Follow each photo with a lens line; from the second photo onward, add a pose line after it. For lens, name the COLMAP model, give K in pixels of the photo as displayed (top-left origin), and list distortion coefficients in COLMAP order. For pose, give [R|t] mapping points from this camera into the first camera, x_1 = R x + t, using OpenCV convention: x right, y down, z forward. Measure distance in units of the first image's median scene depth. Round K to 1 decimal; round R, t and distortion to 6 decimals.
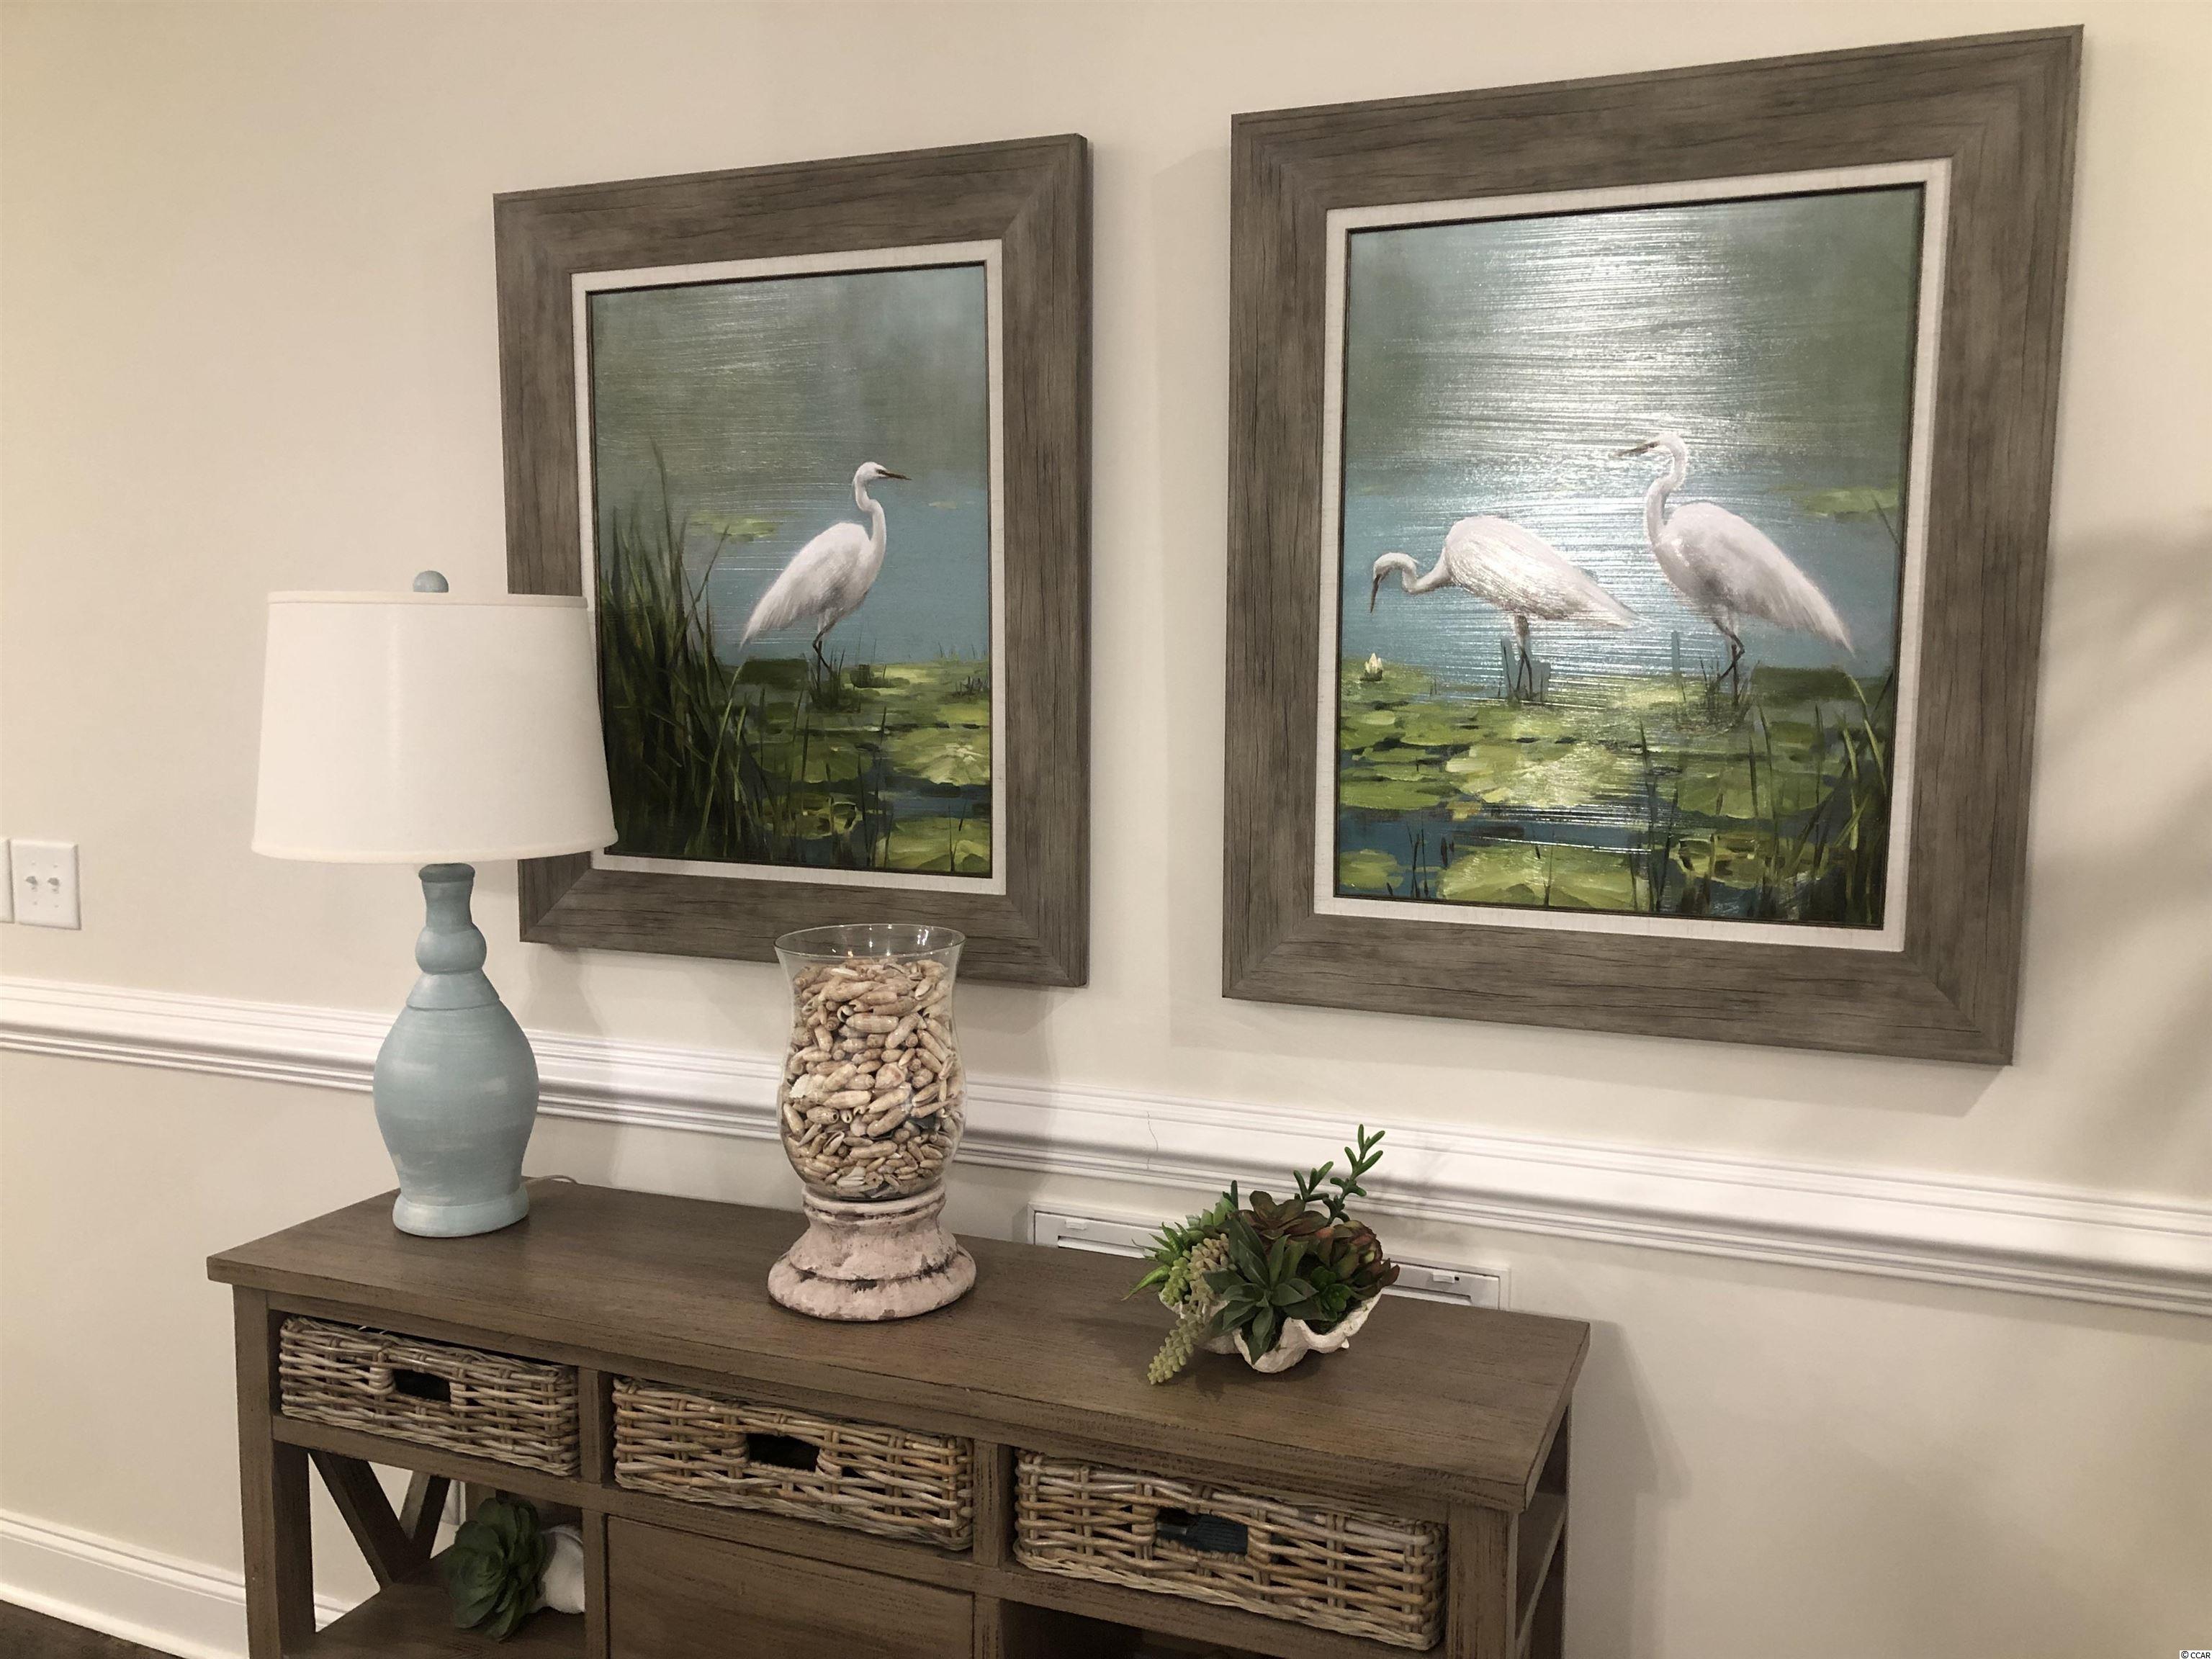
lens RADIAL K [[1793.4, 0, 1107.5], [0, 1793.4, 845.2], [0, 0, 1]] dist [0.003445, -0.016157]
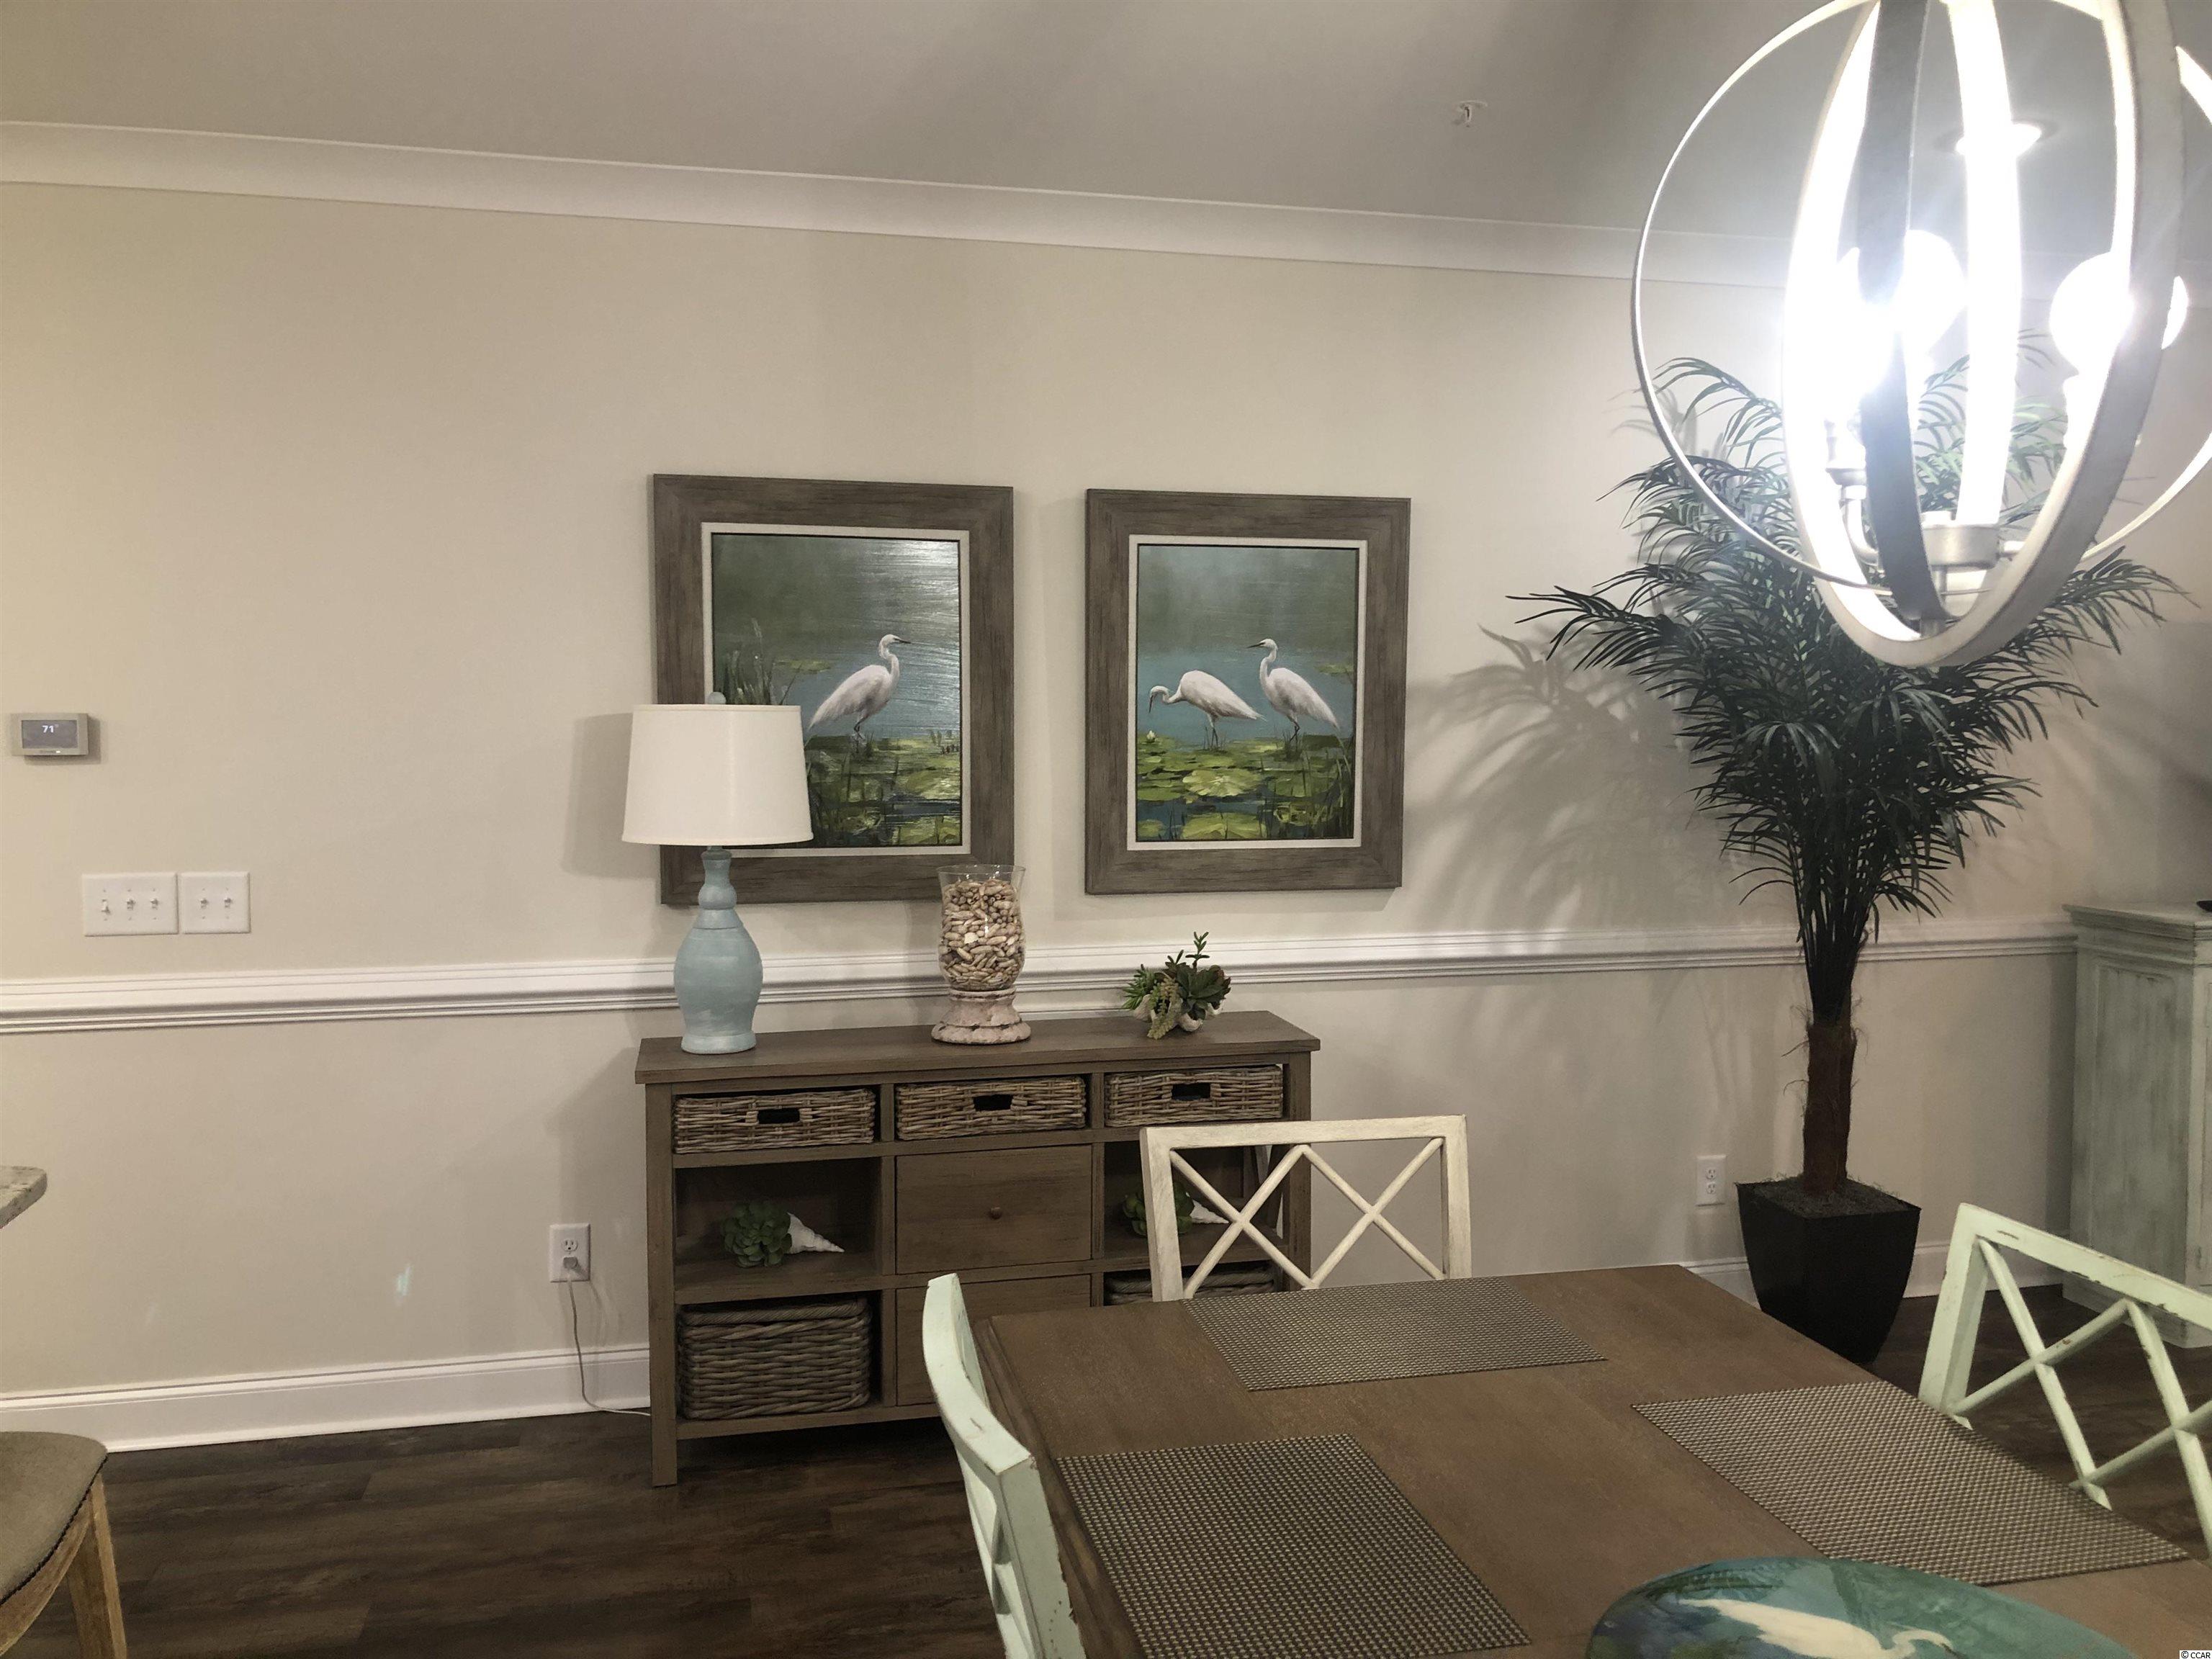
lens RADIAL K [[1793.4, 0, 1107.5], [0, 1793.4, 845.2], [0, 0, 1]] dist [0.003445, -0.016157]
pose [[0.821003, -0.047999, 0.568903, -1.185995], [0.067513, 0.997630, -0.013259, 0.061745], [-0.566919, 0.049294, 0.822298, -0.804612]]
